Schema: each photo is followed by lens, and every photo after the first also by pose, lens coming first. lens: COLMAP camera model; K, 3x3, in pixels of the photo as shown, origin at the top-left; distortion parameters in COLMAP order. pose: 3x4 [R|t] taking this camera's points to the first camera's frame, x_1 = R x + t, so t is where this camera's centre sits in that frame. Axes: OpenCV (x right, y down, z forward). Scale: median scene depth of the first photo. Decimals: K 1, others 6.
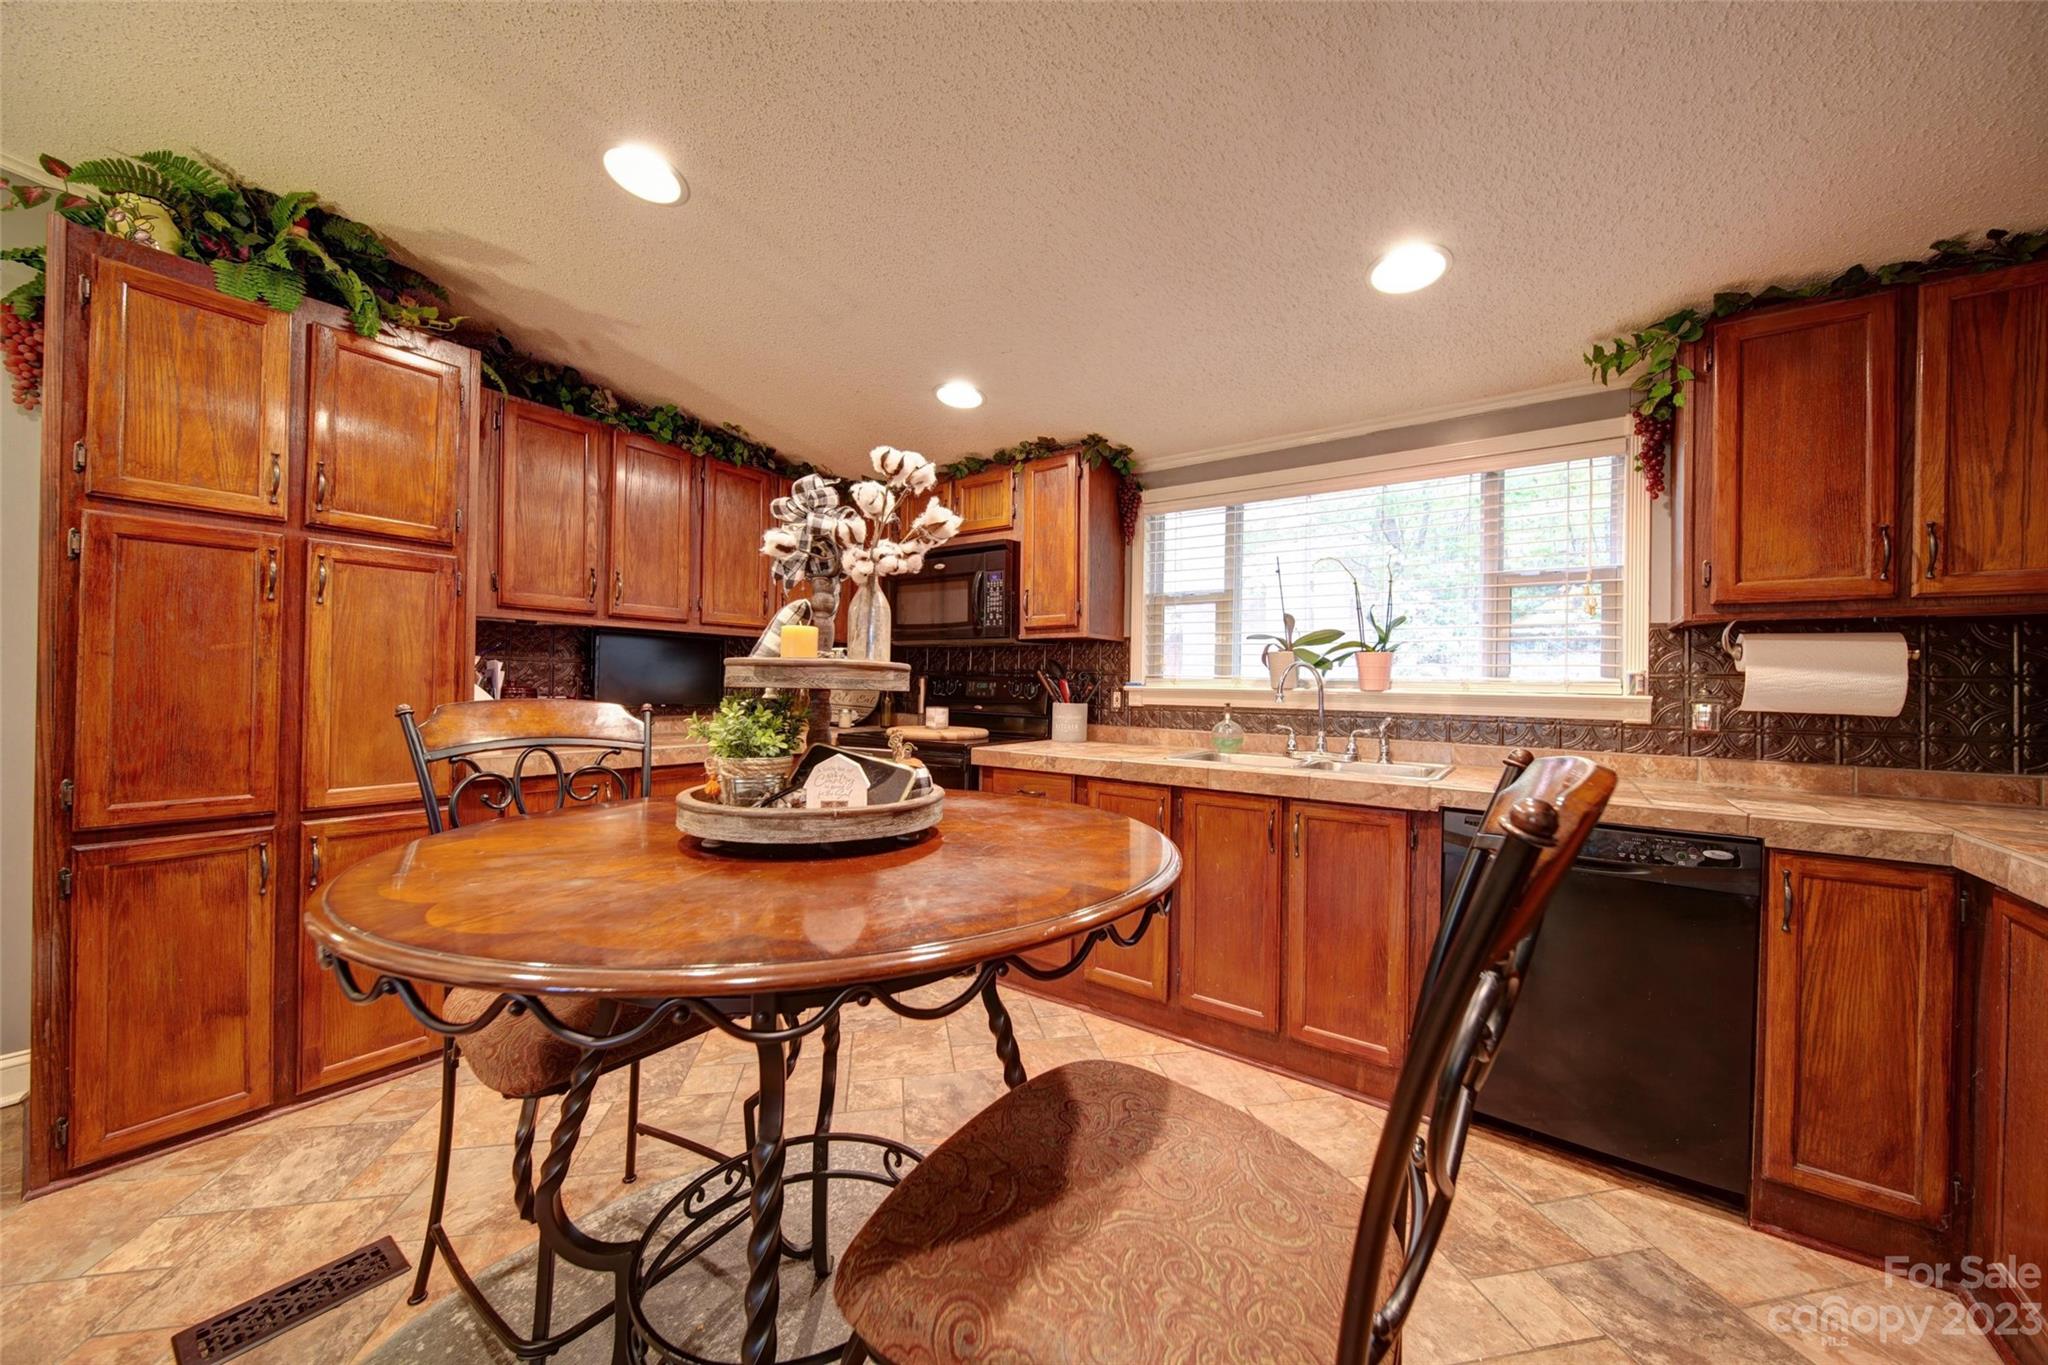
lens RADIAL K [[723.2, 0, 1032.8], [0, 723.2, 680.9], [0, 0, 1]] dist [-0.000224, 0.000170]
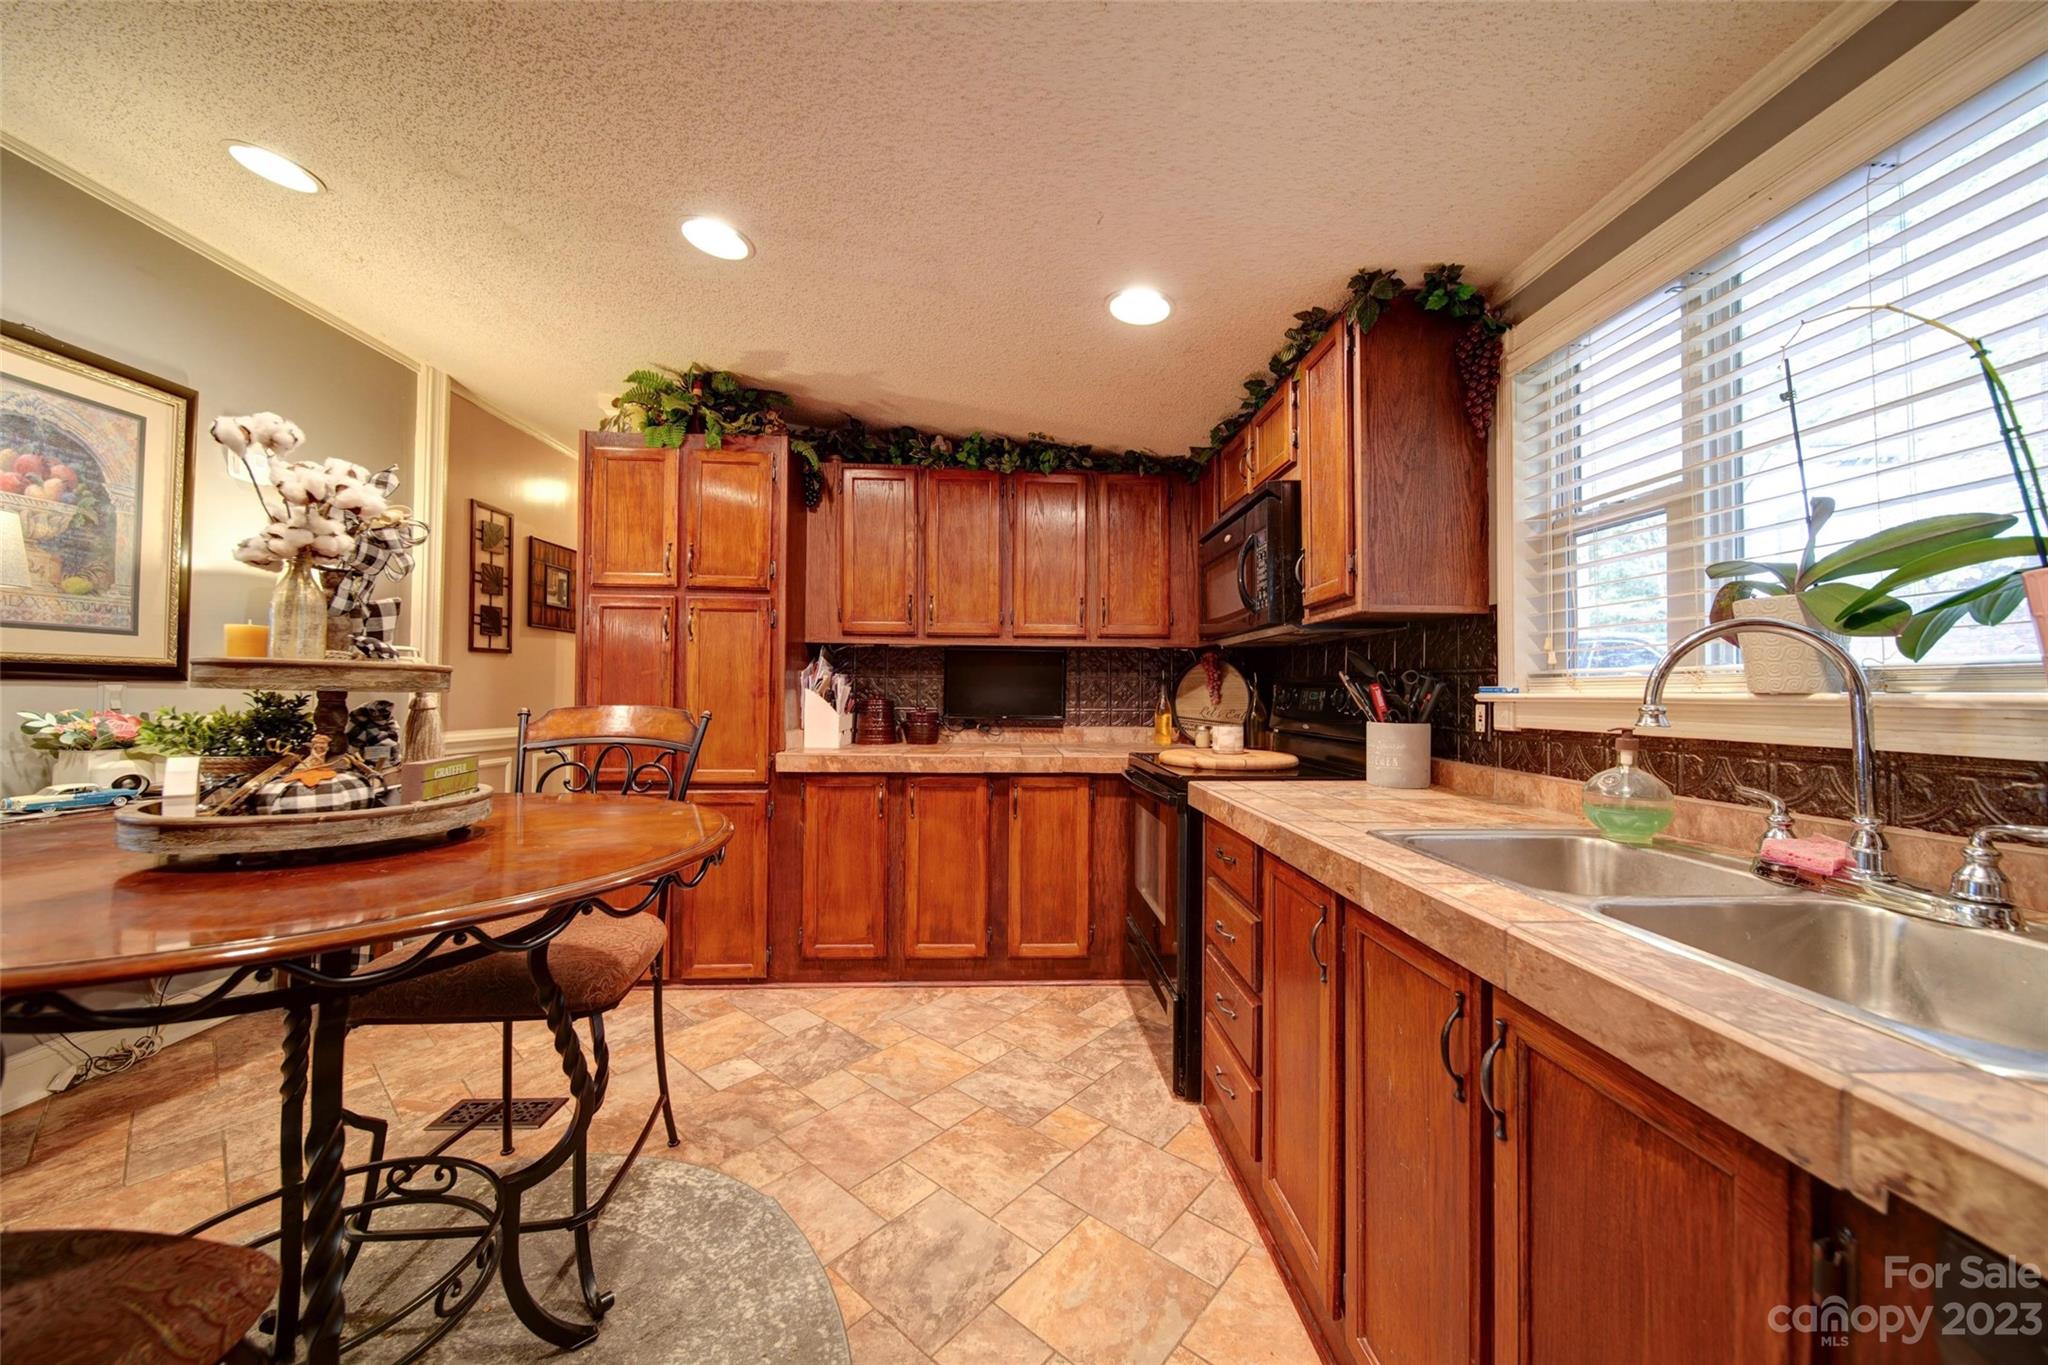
lens RADIAL K [[723.2, 0, 1036.0], [0, 723.2, 680.4], [0, 0, 1]] dist [-0.000224, 0.000170]
pose [[0.617488, -0.026249, -0.786142, 0.383098], [0.005064, 0.999555, -0.029398, 0.012563], [0.786564, 0.014172, 0.617346, 0.430120]]
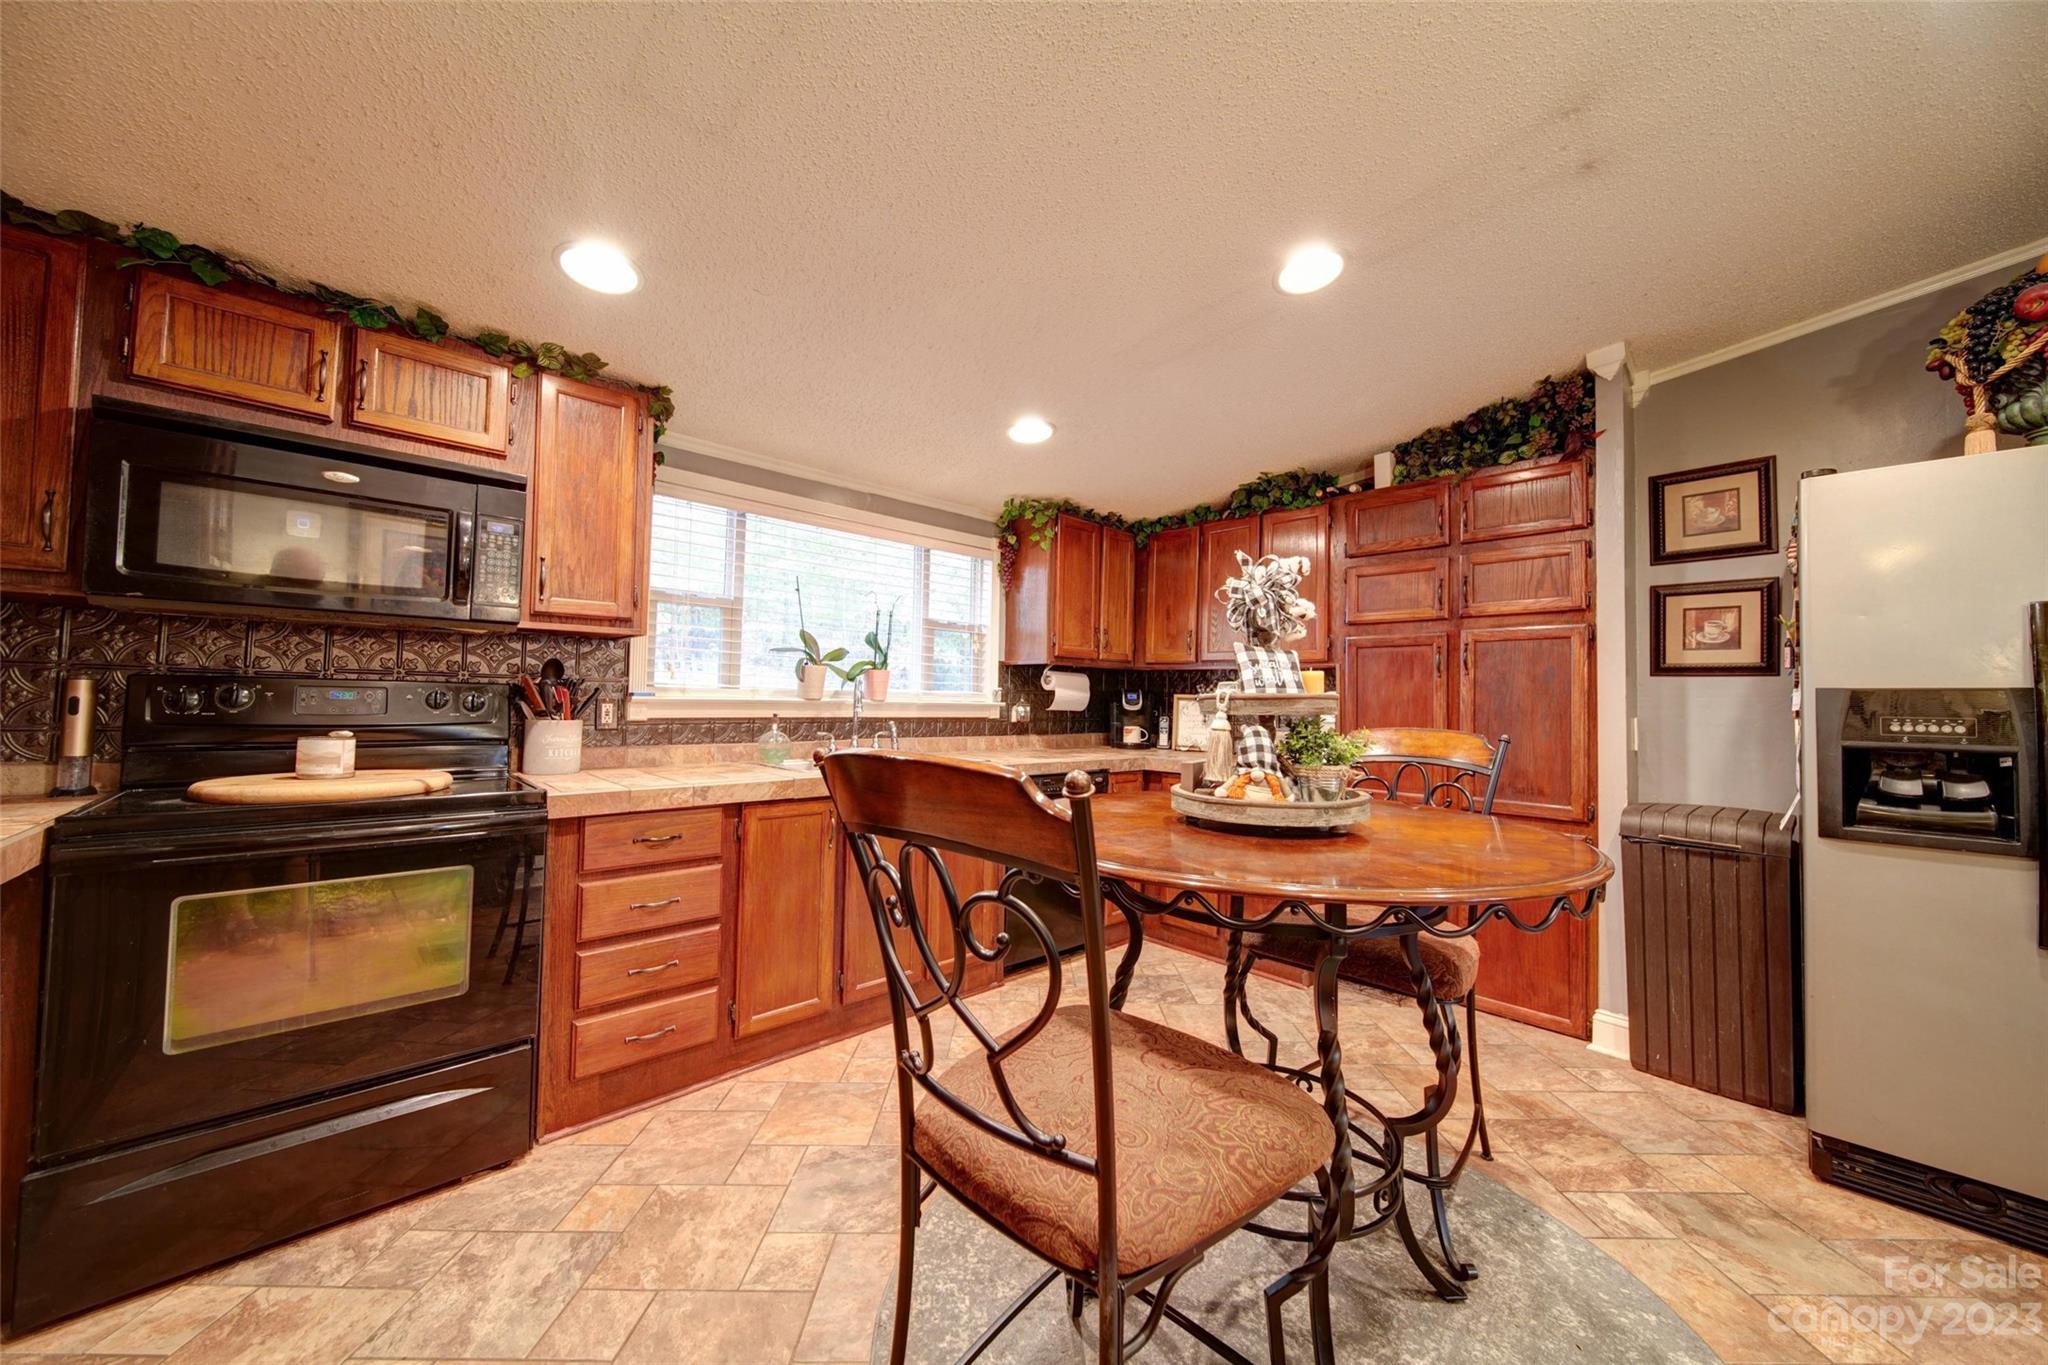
lens RADIAL K [[723.2, 0, 1034.6], [0, 723.2, 682.4], [0, 0, 1]] dist [-0.000224, 0.000170]
pose [[0.189901, 0.012840, 0.981719, -0.635199], [-0.015893, 0.999824, -0.010003, -0.008712], [-0.981675, -0.013703, 0.190071, 0.439062]]
